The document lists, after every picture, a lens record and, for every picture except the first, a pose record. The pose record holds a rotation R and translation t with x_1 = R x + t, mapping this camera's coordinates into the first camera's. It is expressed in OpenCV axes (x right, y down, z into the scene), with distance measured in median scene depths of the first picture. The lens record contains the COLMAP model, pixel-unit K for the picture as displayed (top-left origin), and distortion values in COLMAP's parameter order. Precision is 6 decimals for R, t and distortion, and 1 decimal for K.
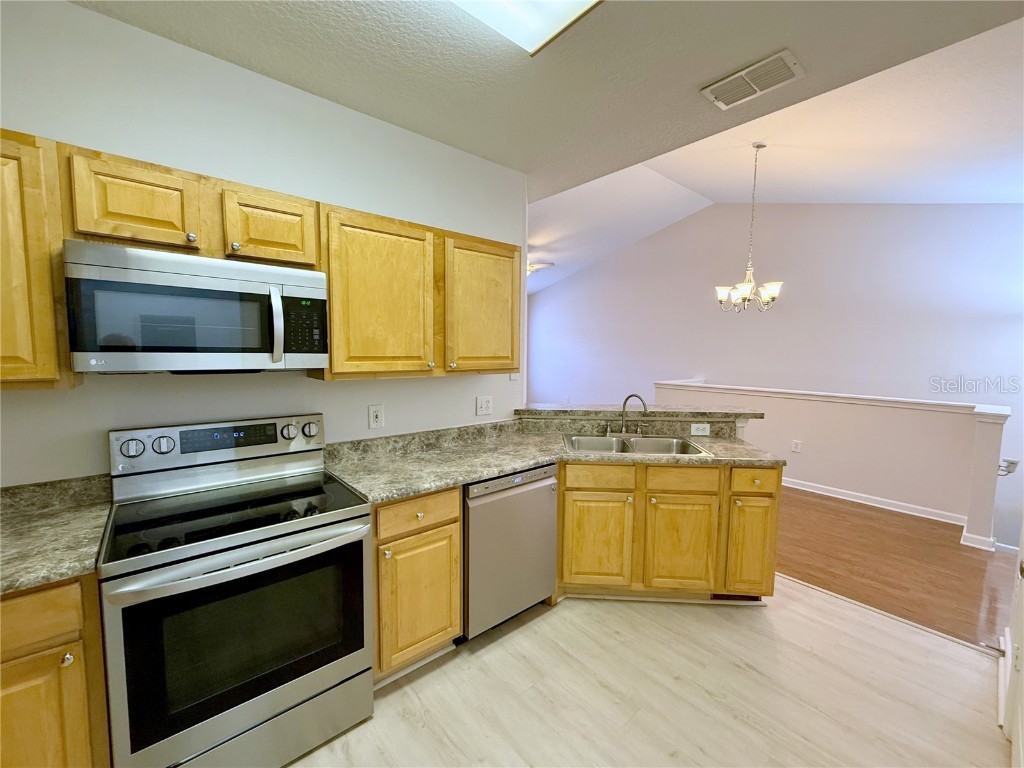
lens RADIAL K [[411.1, 0, 512.0], [0, 411.1, 384.0], [0, 0, 1]] dist [-0.008305, 0.000054]
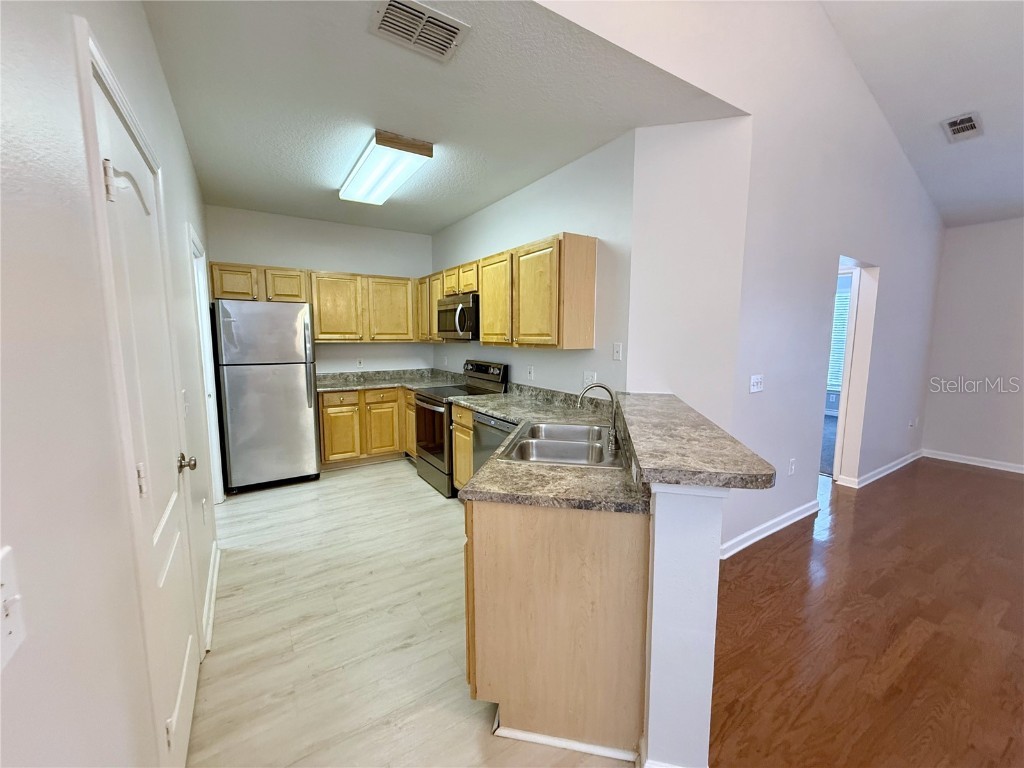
lens RADIAL K [[411.1, 0, 512.0], [0, 411.1, 384.0], [0, 0, 1]] dist [-0.008305, 0.000054]
pose [[-0.135744, 0.106709, -0.984981, 1.230954], [-0.079638, 0.989791, 0.118205, -0.058703], [0.987538, 0.094488, -0.125860, 1.115786]]
